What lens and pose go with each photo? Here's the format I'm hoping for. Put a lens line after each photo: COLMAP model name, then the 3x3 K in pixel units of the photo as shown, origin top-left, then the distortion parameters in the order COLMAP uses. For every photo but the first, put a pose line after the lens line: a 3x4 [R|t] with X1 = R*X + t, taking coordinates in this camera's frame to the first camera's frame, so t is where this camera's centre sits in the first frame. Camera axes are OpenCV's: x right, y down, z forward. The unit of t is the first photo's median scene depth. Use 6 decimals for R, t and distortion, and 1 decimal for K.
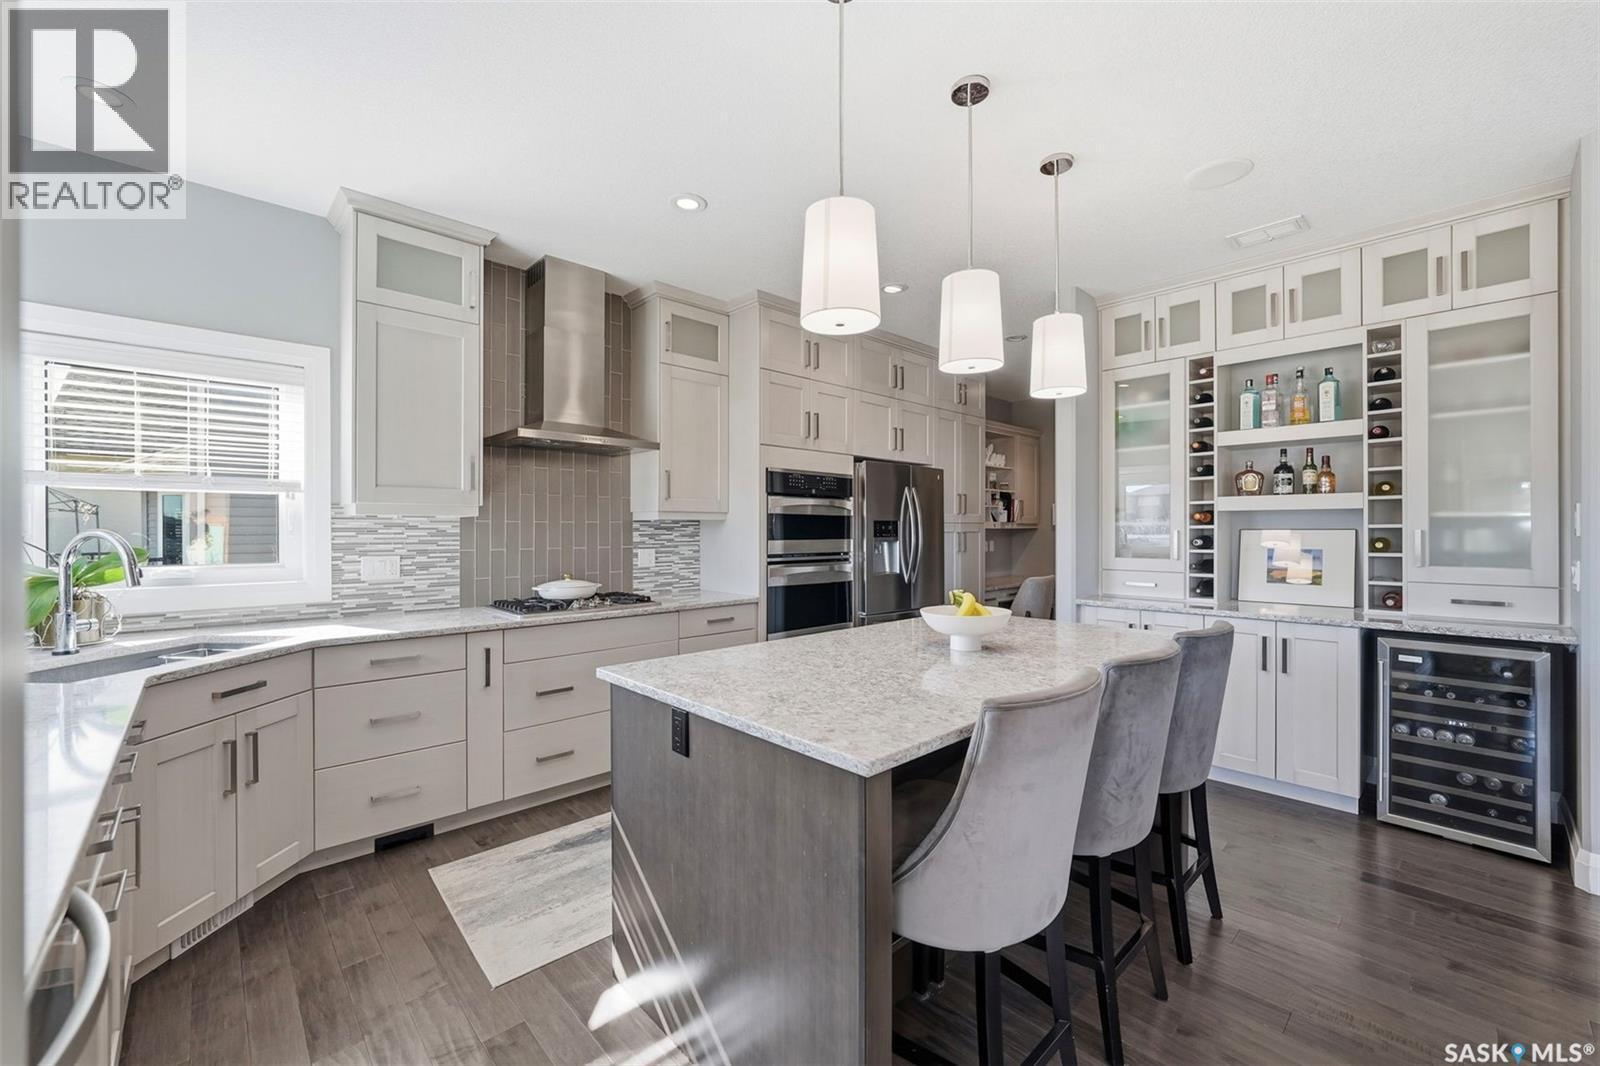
lens RADIAL K [[648.0, 0, 798.3], [0, 648.0, 535.9], [0, 0, 1]] dist [-0.004424, 0.000052]
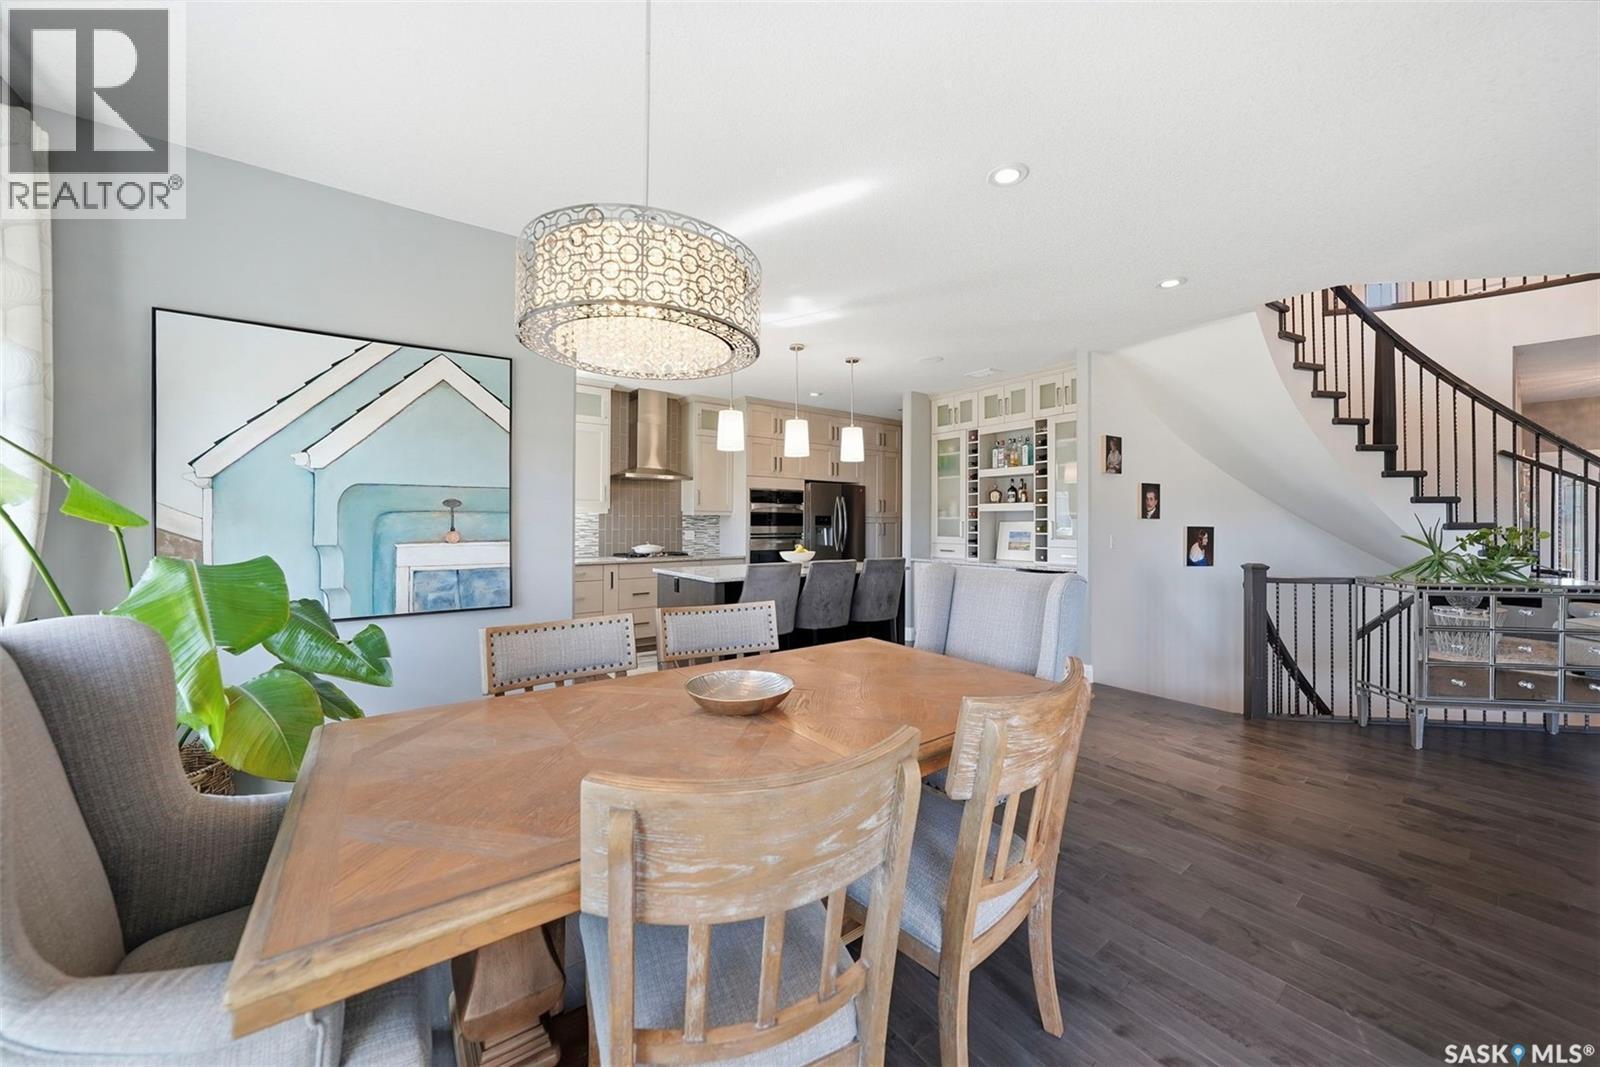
lens RADIAL K [[579.9, 0, 795.6], [0, 579.9, 520.4], [0, 0, 1]] dist [-0.000348, -0.000002]
pose [[0.992939, 0.003893, -0.118561, 0.313319], [-0.005736, 0.999868, -0.015208, 0.016802], [0.118486, 0.015780, 0.992830, -0.741592]]
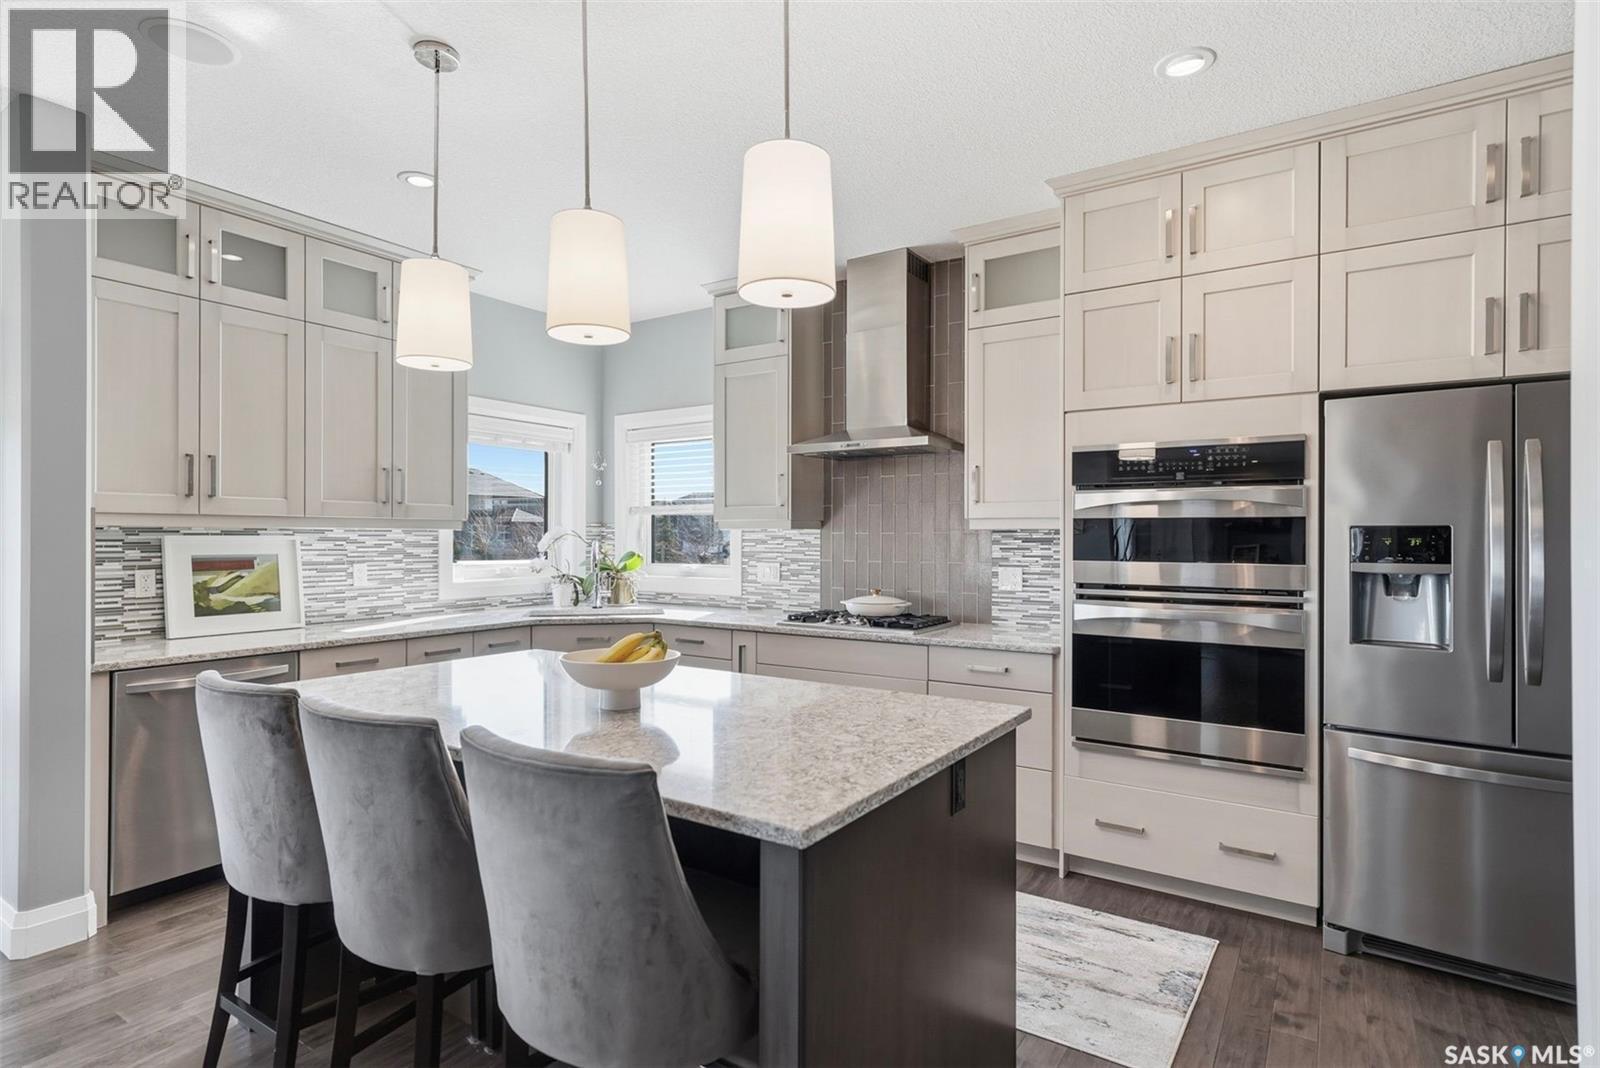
lens RADIAL K [[817.1, 0, 799.5], [0, 817.1, 538.7], [0, 0, 1]] dist [0.011809, 0.000098]
pose [[0.232225, 0.002174, -0.972660, 0.740991], [-0.012528, 0.999921, -0.000756, -0.011442], [0.972582, 0.012361, 0.232234, 0.601761]]
